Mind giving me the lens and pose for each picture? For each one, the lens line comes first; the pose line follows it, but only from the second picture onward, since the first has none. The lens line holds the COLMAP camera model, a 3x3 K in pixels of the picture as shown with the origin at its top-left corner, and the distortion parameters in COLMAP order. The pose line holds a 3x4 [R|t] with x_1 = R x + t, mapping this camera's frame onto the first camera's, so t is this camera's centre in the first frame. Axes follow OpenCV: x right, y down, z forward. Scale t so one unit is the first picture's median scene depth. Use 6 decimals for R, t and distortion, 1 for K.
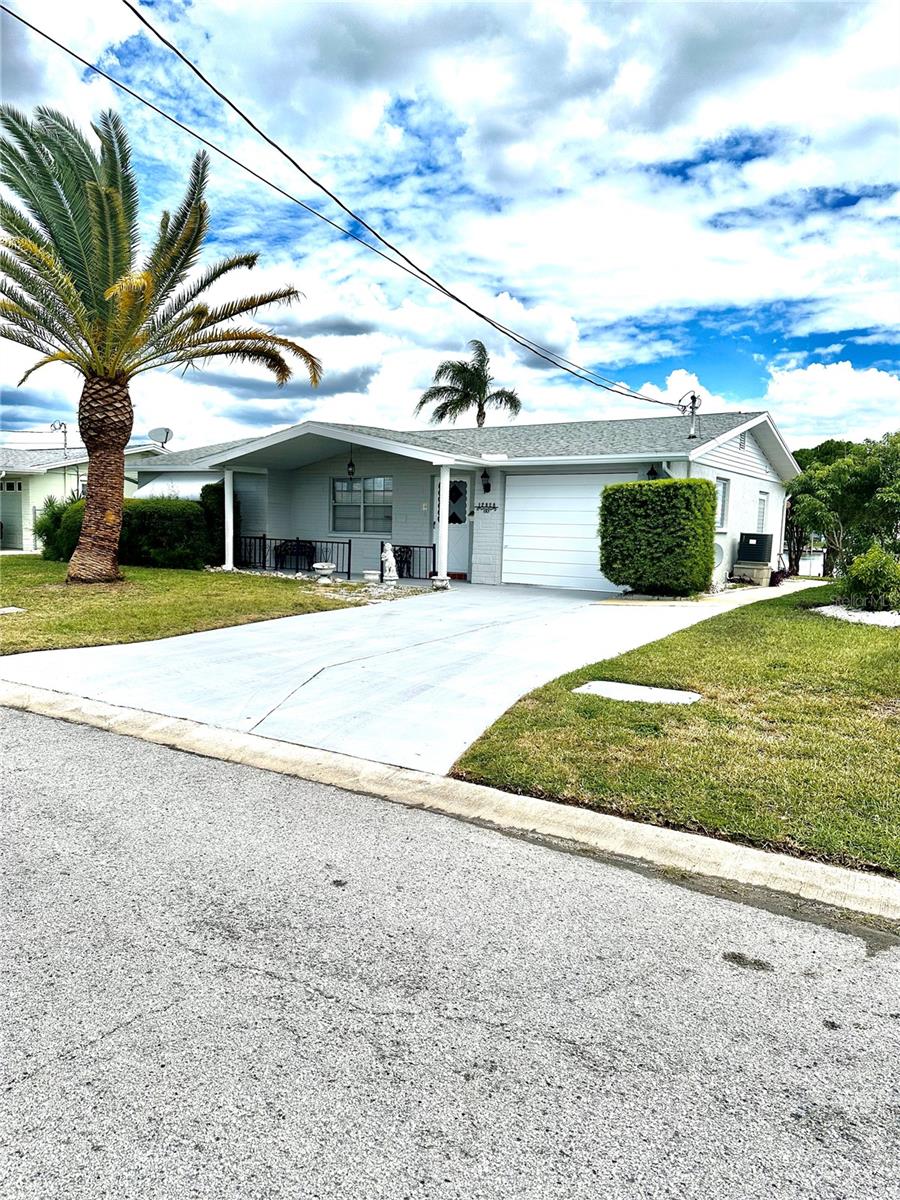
lens RADIAL K [[854.1, 0, 450.0], [0, 854.1, 600.0], [0, 0, 1]] dist [-0.110821, -0.000569]
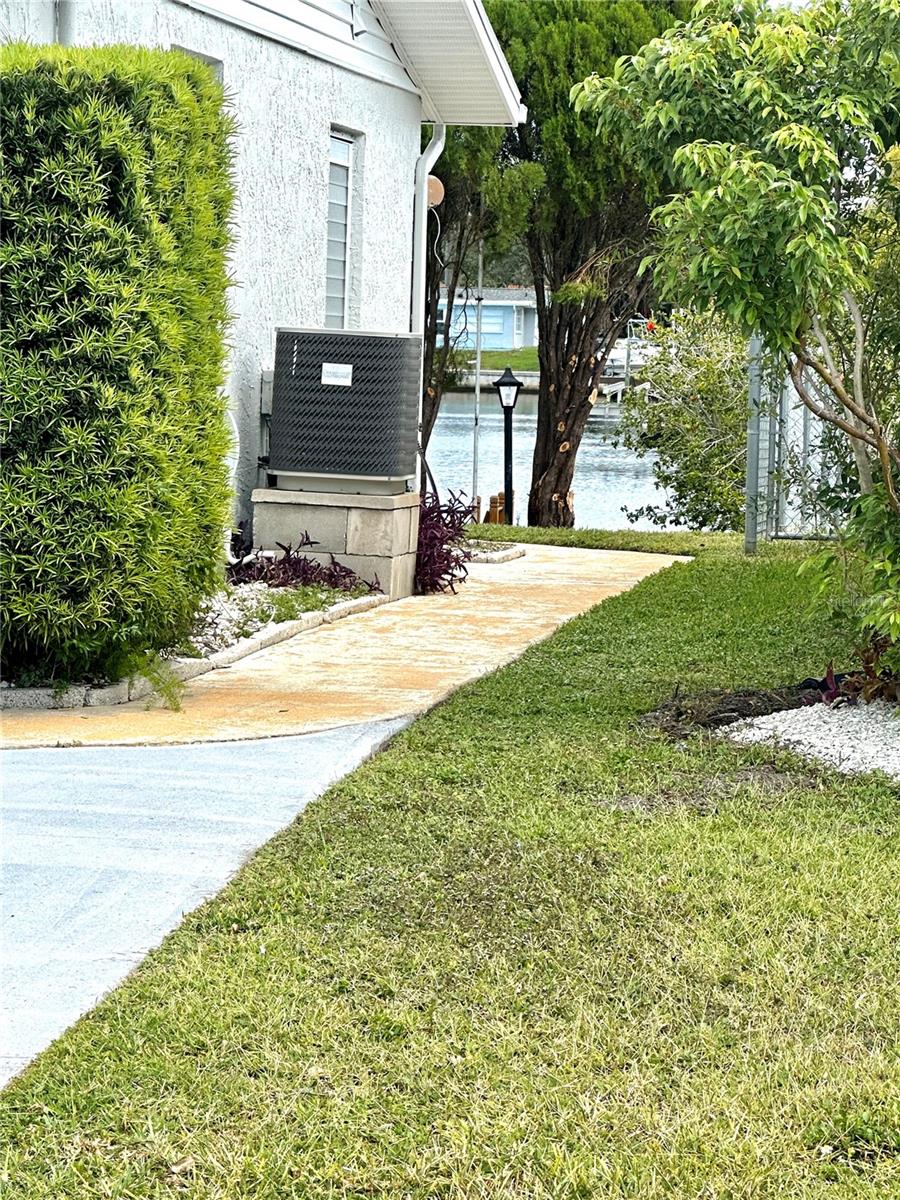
lens RADIAL K [[4032.8, 0, 450.0], [0, 4032.8, 600.0], [0, 0, 1]] dist [0.002236, 0.099937]
pose [[0.915247, -0.016136, 0.402570, -0.009886], [0.018939, 0.999816, -0.002982, -0.018270], [-0.402448, 0.010353, 0.915384, 0.159557]]
